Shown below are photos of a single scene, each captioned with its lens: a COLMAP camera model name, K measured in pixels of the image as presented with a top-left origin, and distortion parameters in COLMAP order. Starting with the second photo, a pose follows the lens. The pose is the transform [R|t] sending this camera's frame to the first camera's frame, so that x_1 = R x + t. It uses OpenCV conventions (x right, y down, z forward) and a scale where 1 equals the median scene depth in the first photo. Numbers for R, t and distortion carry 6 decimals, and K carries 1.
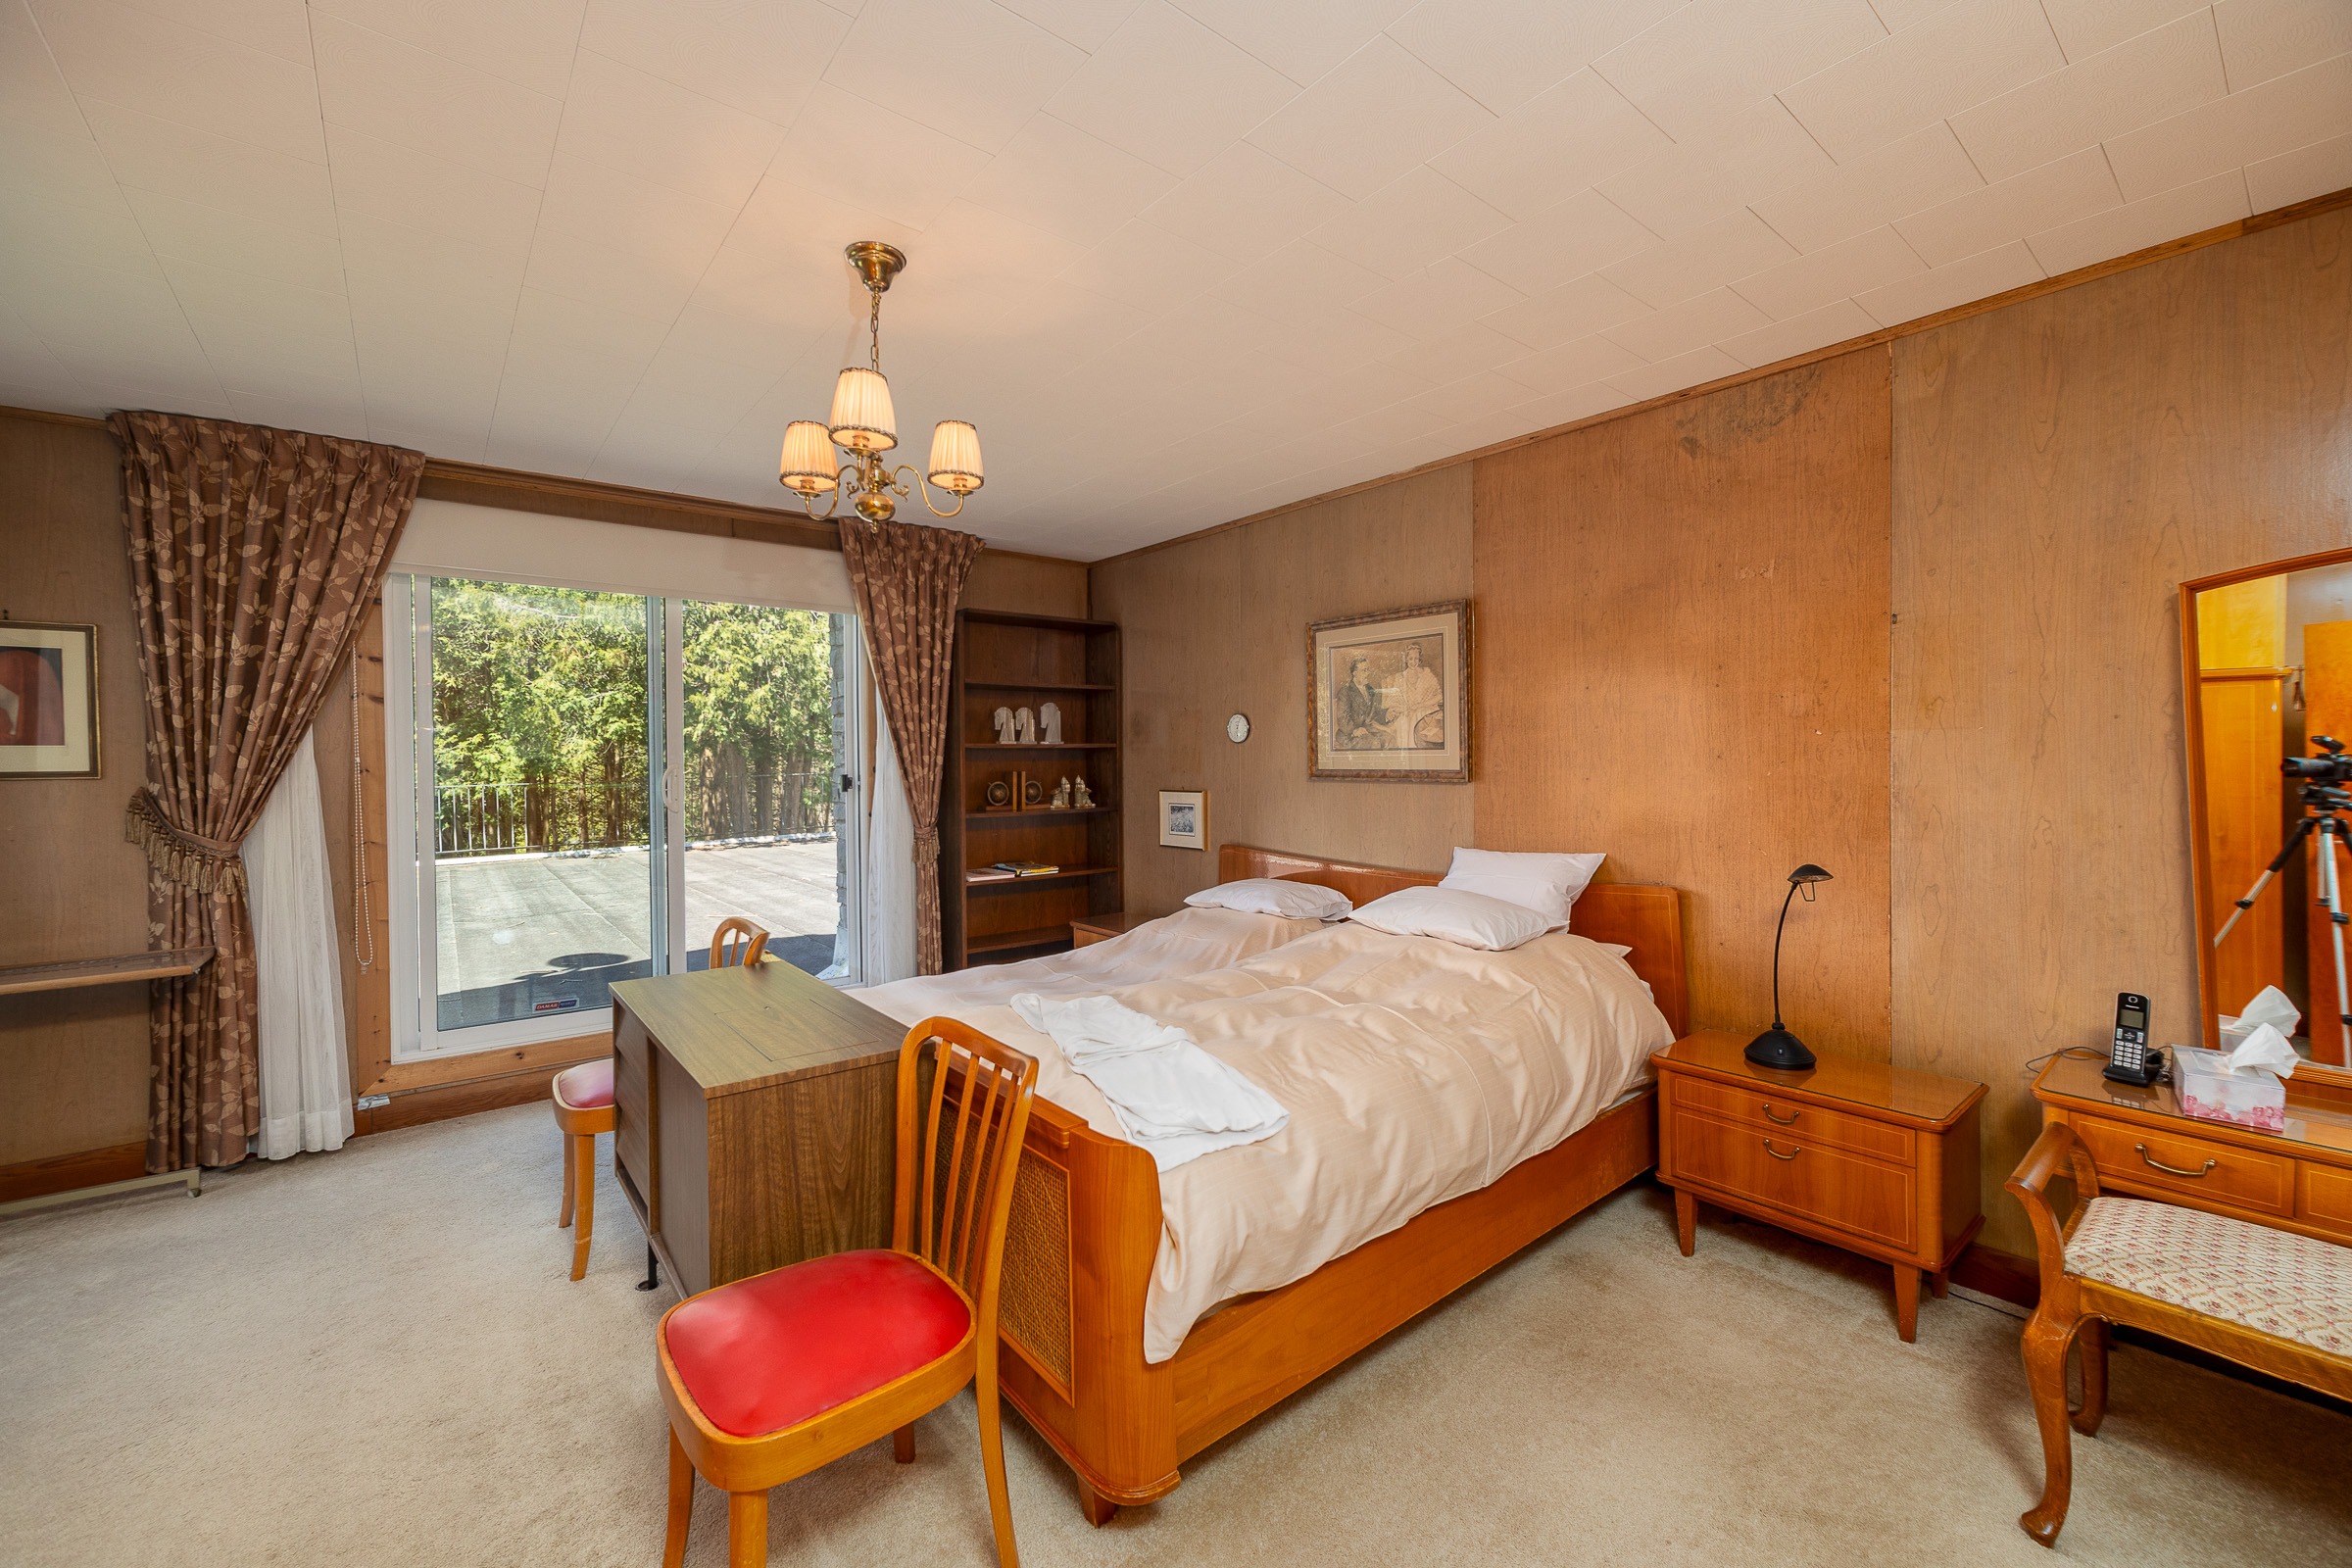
lens RADIAL K [[952.8, 0, 1168.7], [0, 952.8, 772.4], [0, 0, 1]] dist [0.001422, -0.000158]
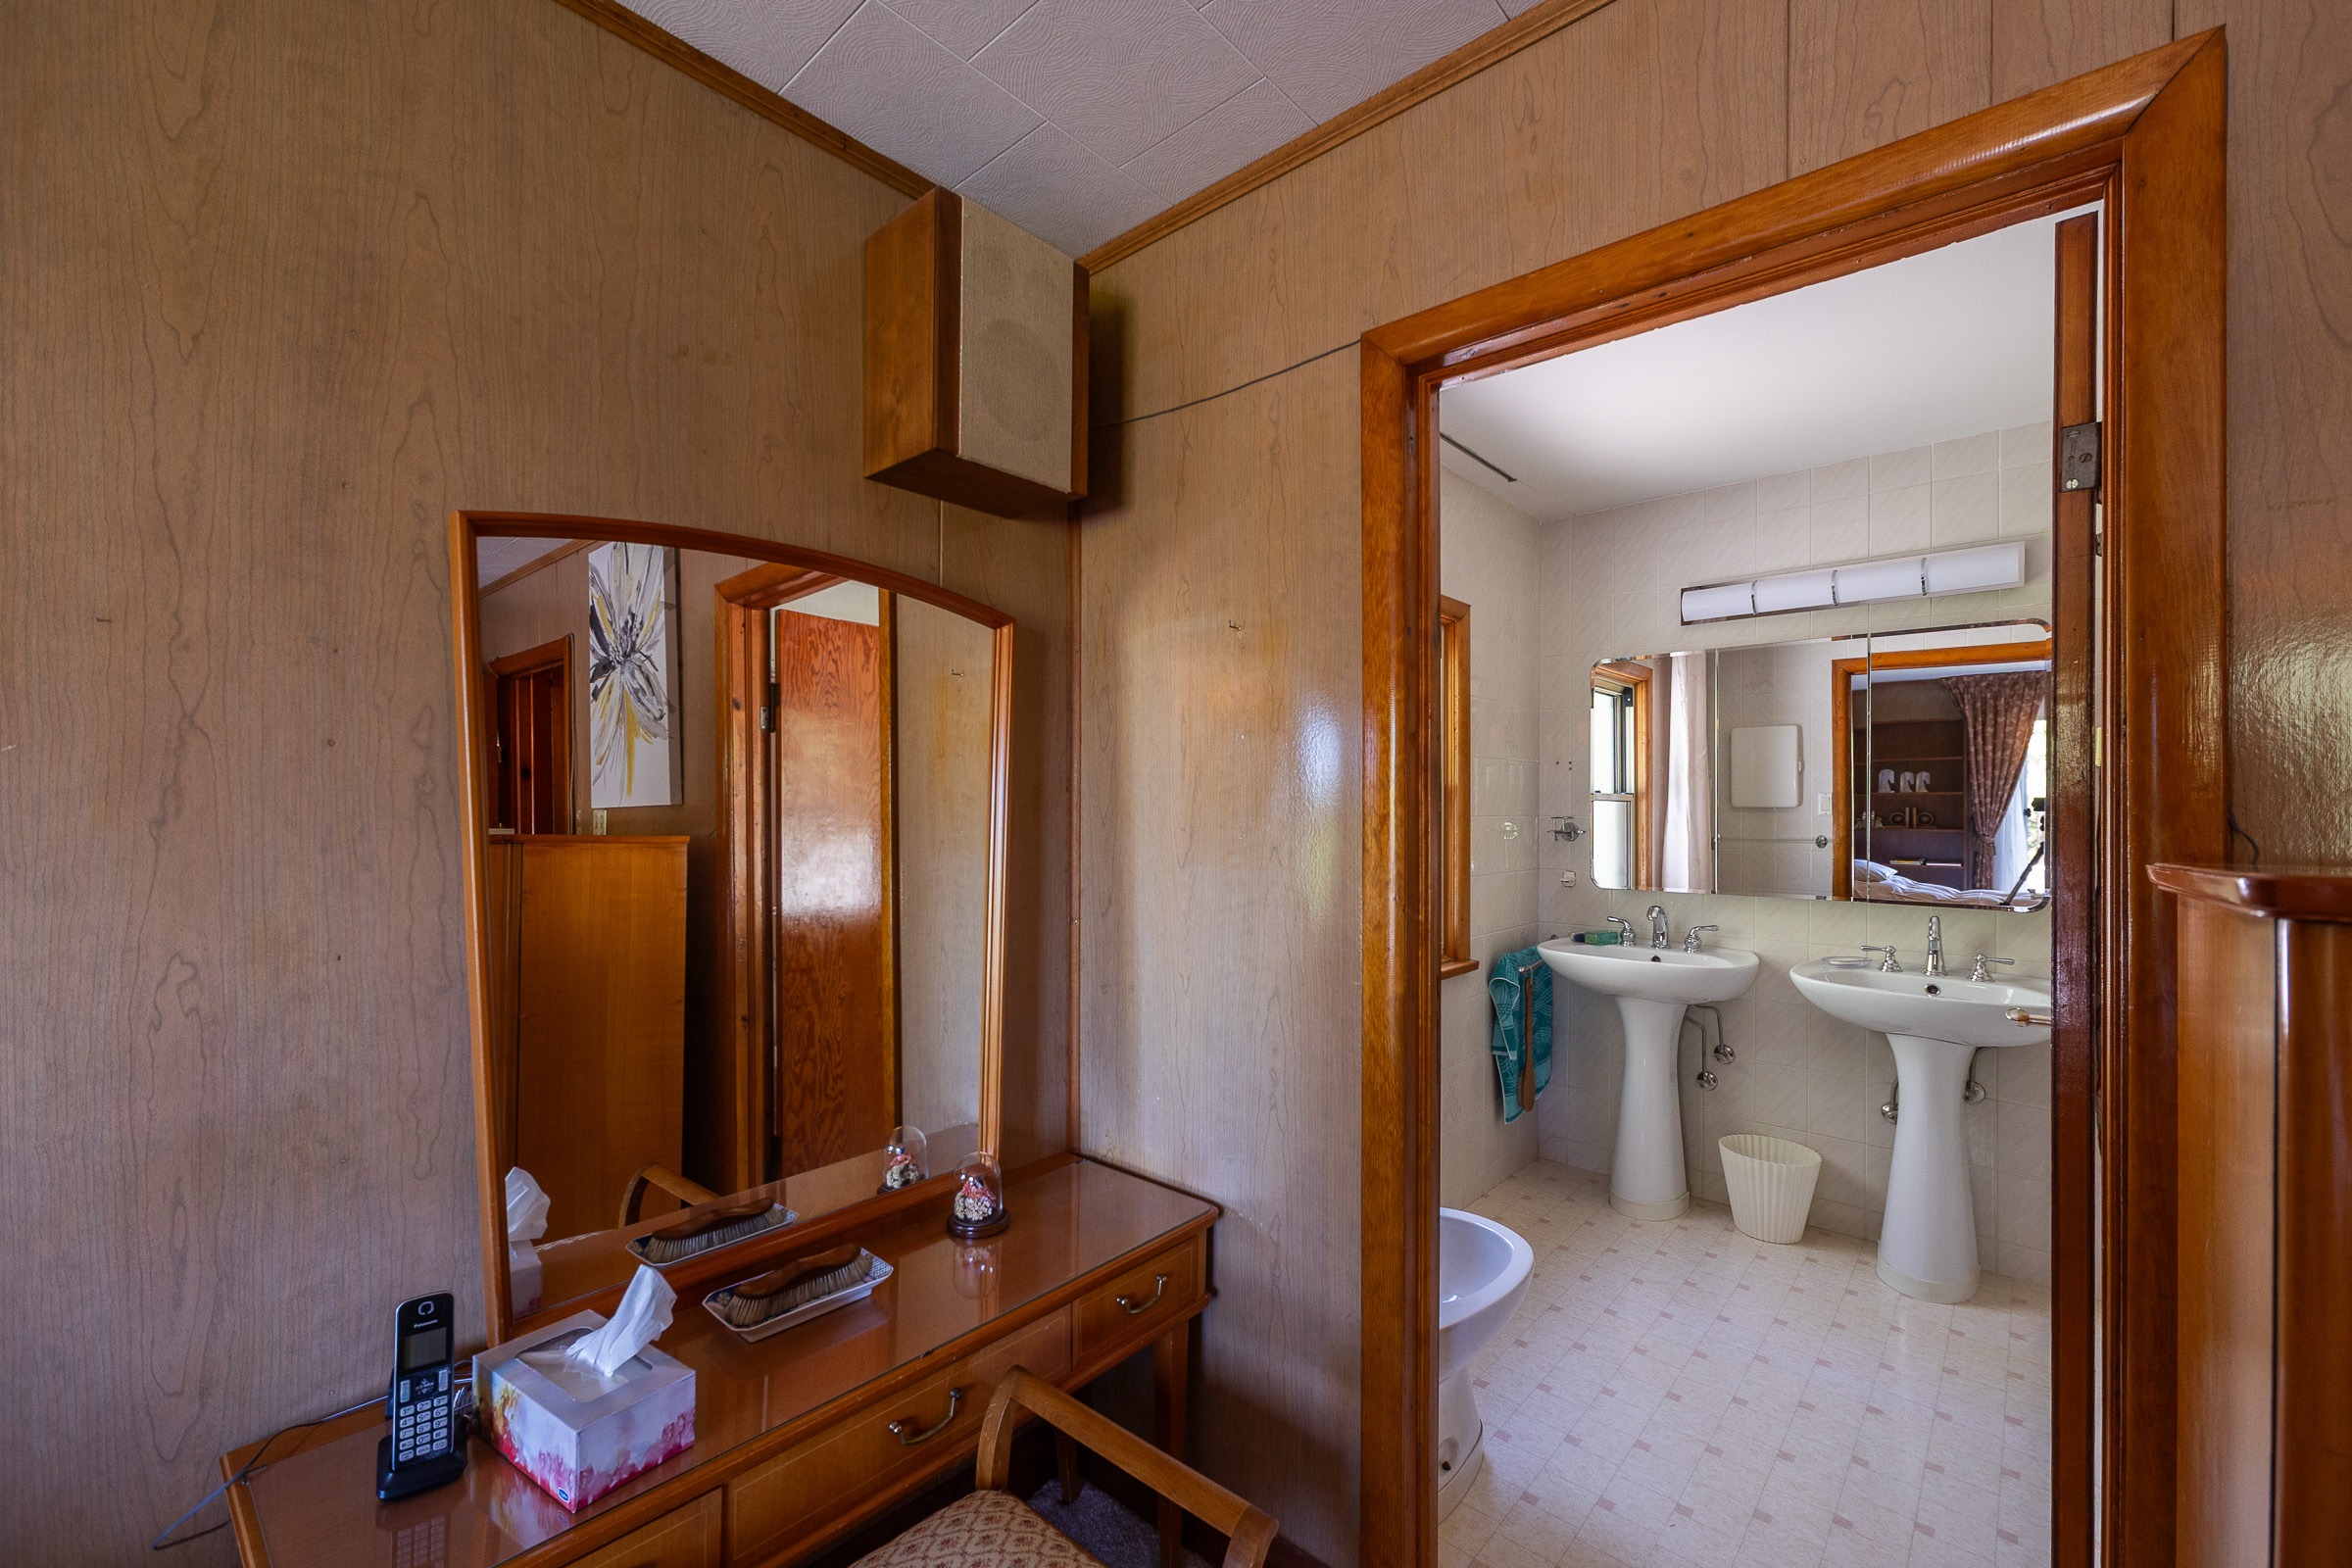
lens RADIAL K [[952.8, 0, 1169.4], [0, 952.8, 808.4], [0, 0, 1]] dist [0.001422, -0.000158]
pose [[-0.166744, 0.008339, 0.985965, 0.415266], [0.009066, 0.999935, -0.006924, -0.015555], [-0.985958, 0.007784, -0.166809, 0.642612]]
